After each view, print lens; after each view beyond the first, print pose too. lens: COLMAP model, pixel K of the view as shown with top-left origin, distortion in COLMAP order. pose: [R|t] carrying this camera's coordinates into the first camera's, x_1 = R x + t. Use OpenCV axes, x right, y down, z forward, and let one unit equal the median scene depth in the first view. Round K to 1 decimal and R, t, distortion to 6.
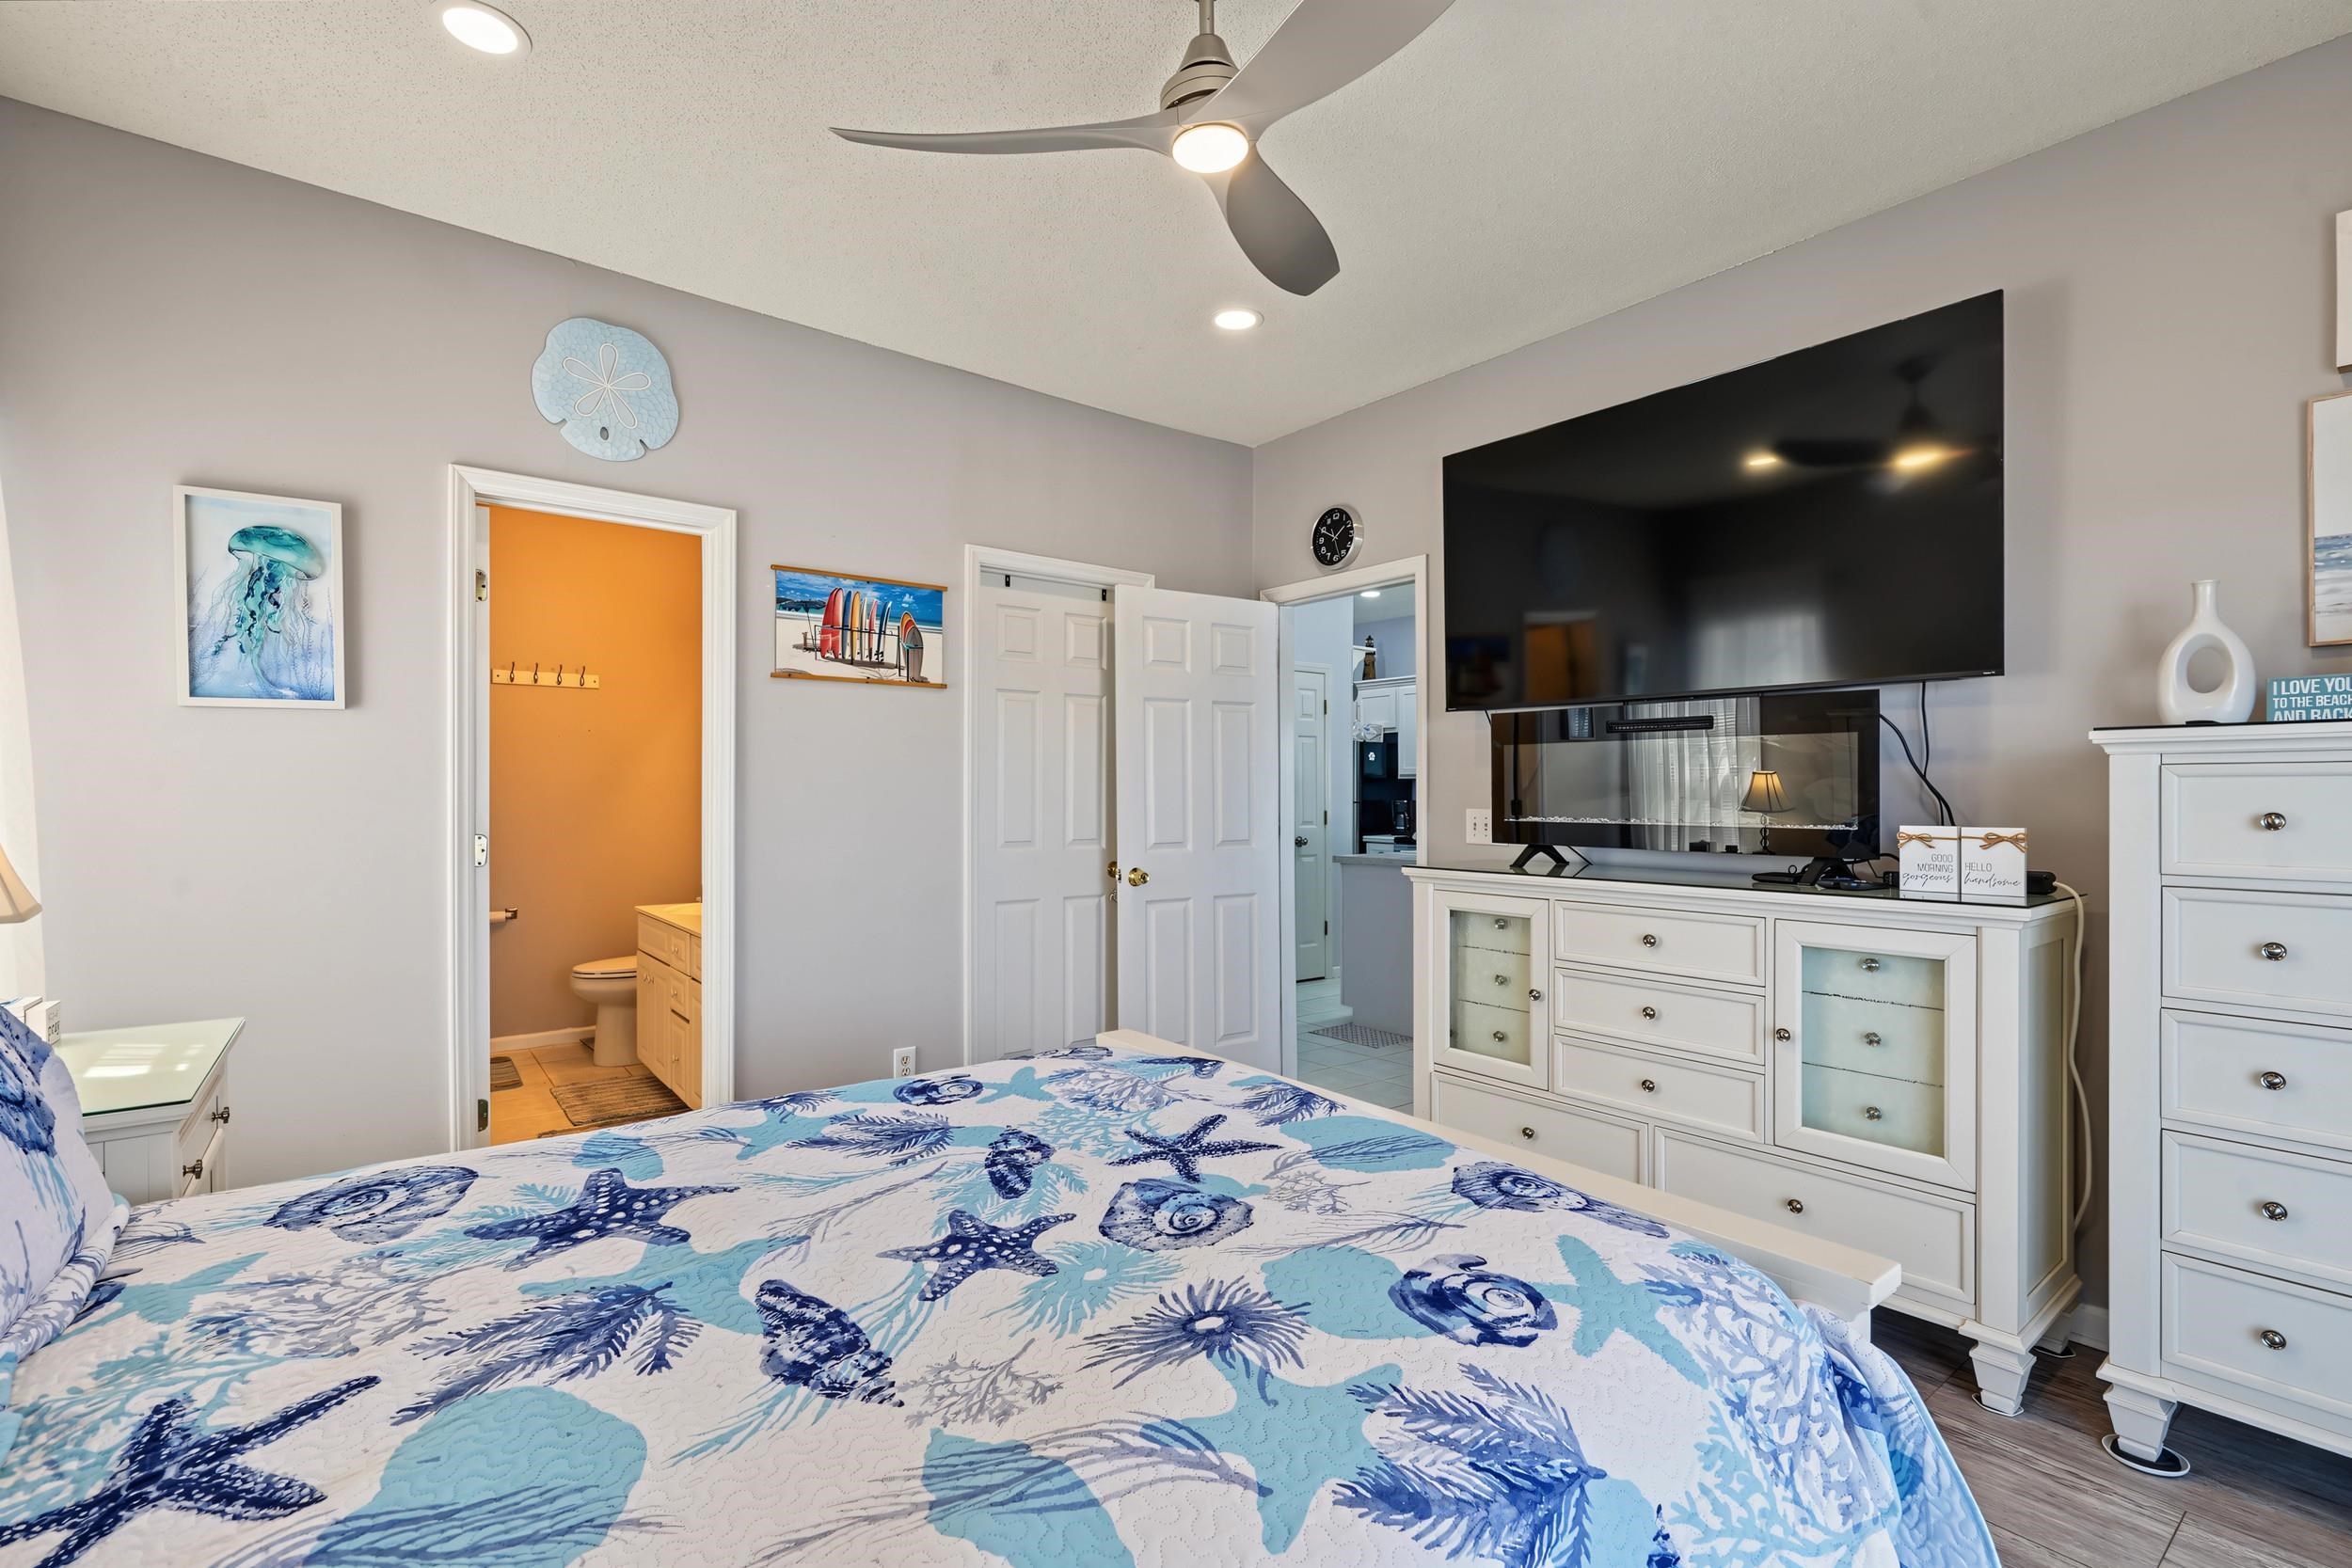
lens RADIAL K [[1068.2, 0, 1167.0], [0, 1068.2, 789.4], [0, 0, 1]] dist [-0.001361, 0.000034]
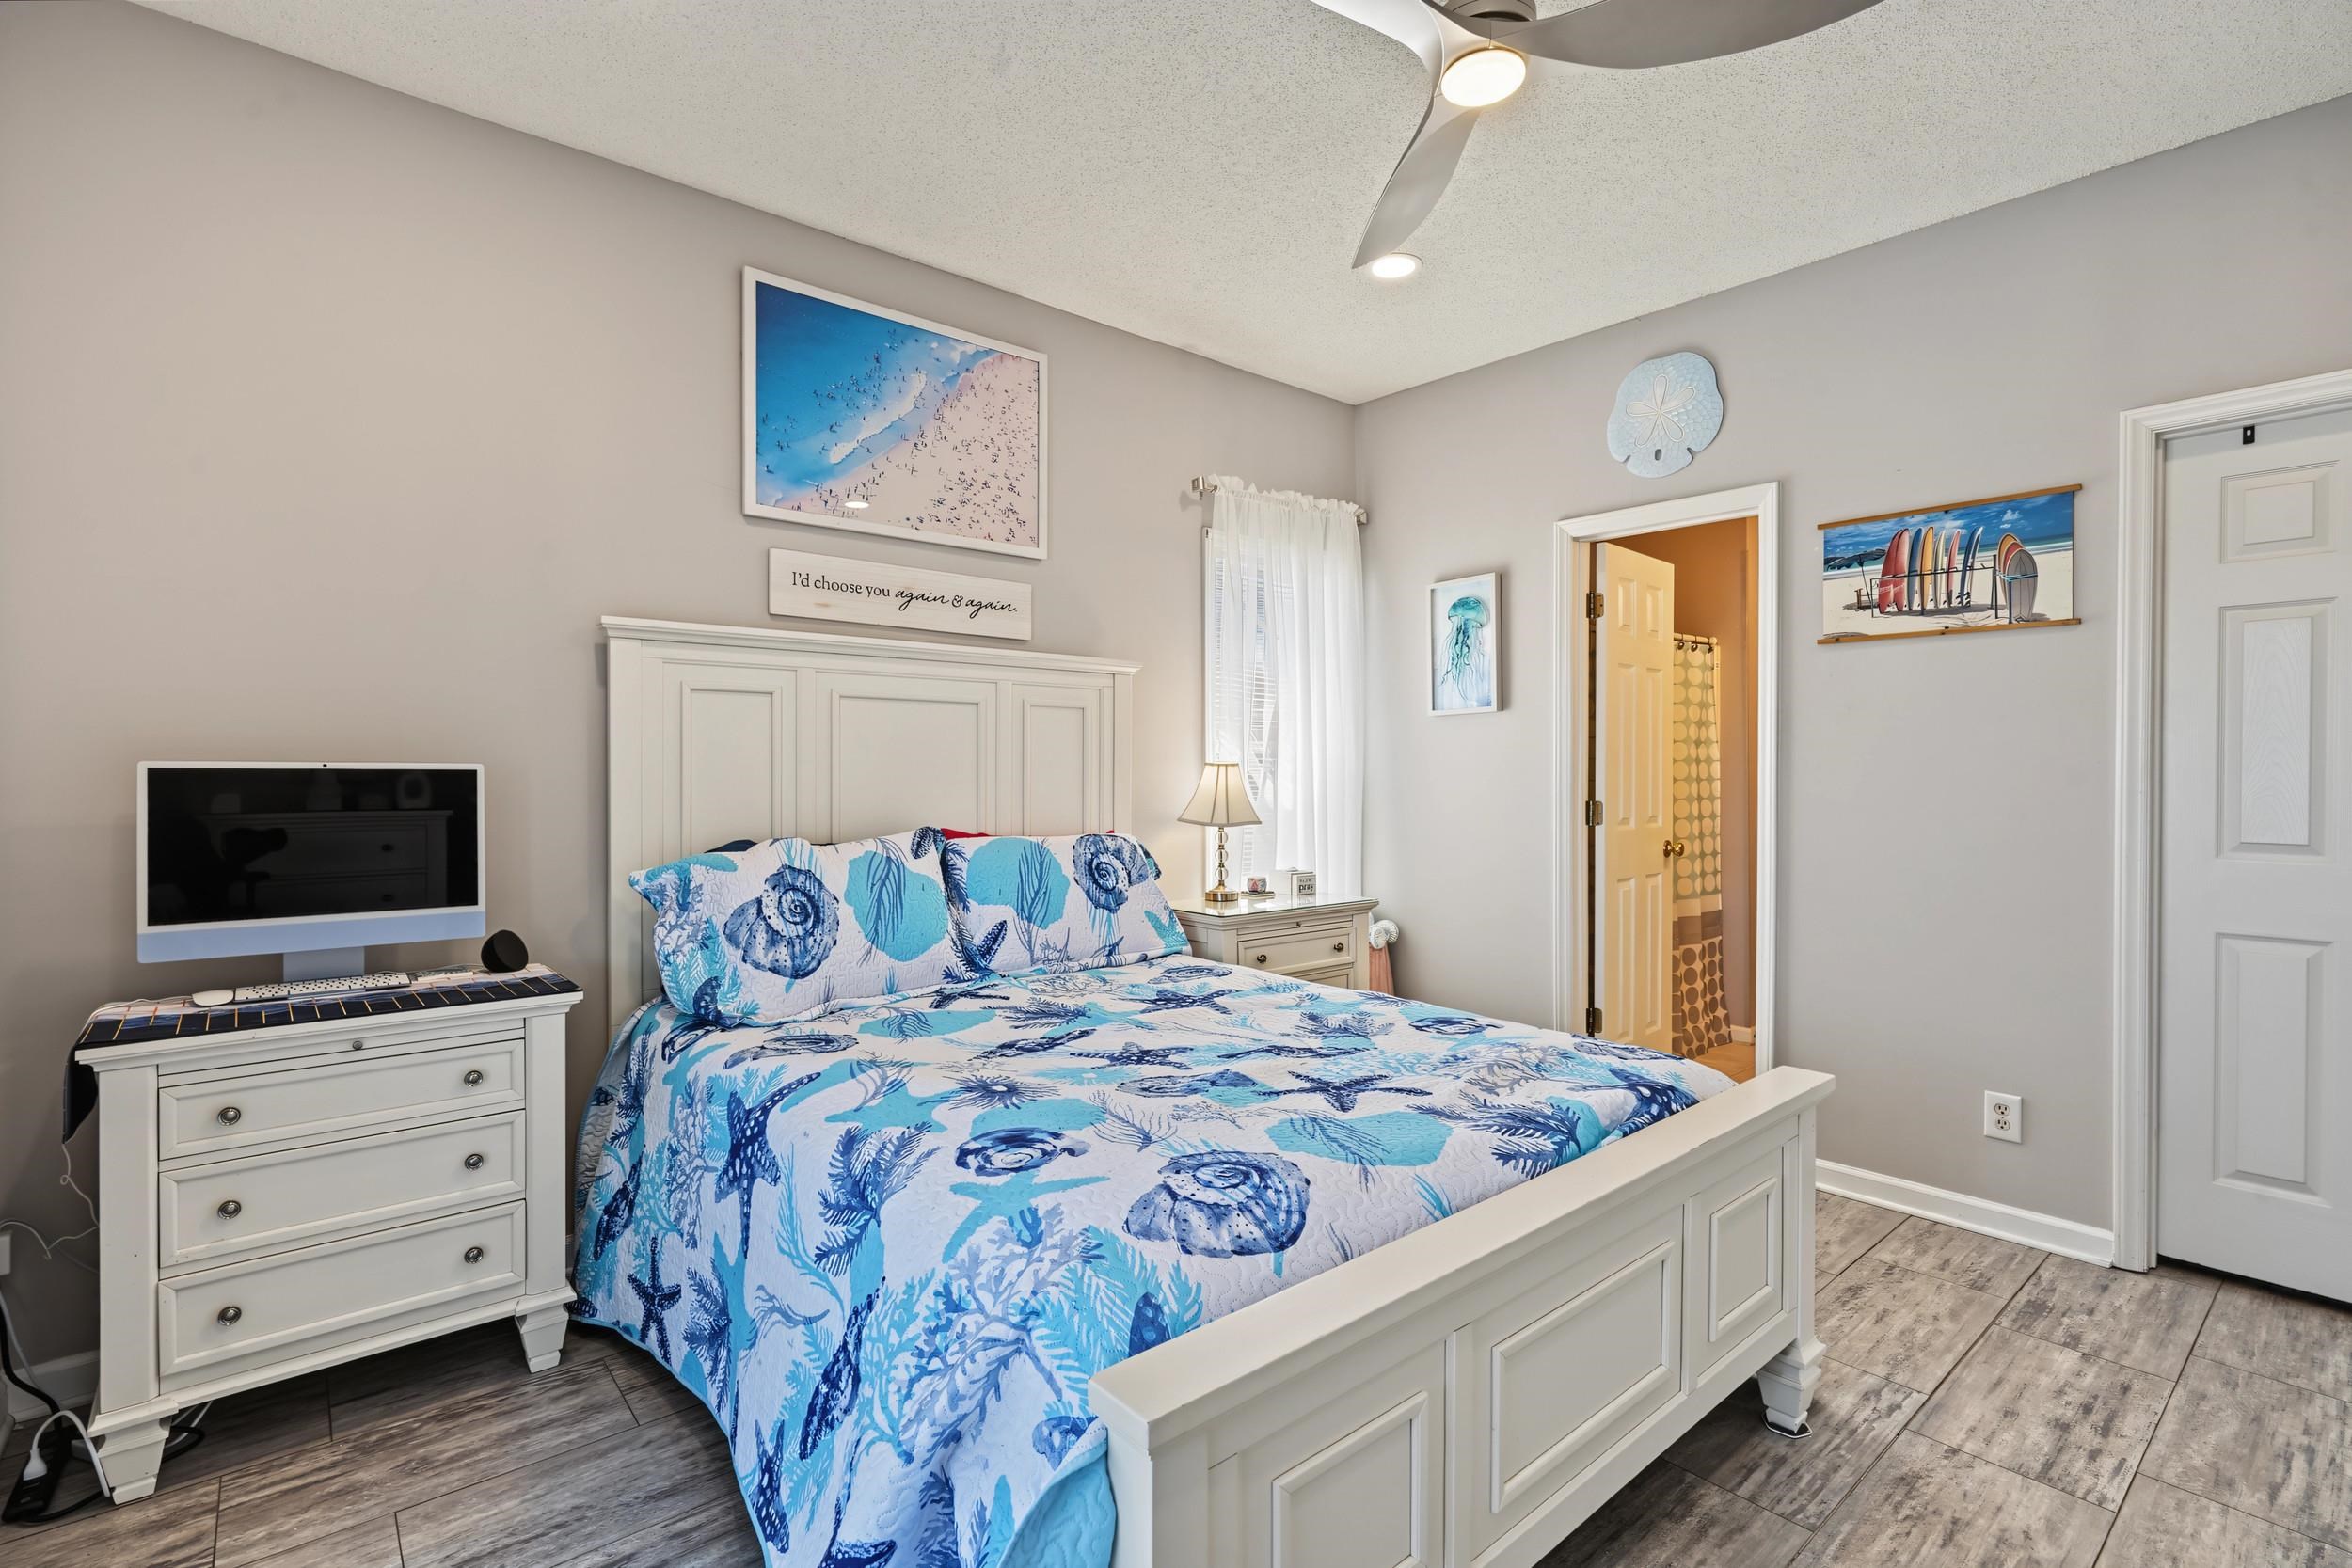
lens RADIAL K [[1068.2, 0, 1167.5], [0, 1068.2, 781.8], [0, 0, 1]] dist [-0.001361, 0.000034]
pose [[0.043594, 0.010883, -0.998990, 0.547004], [0.003006, 0.999935, 0.011024, 0.003654], [0.999045, -0.003483, 0.043559, 0.385421]]
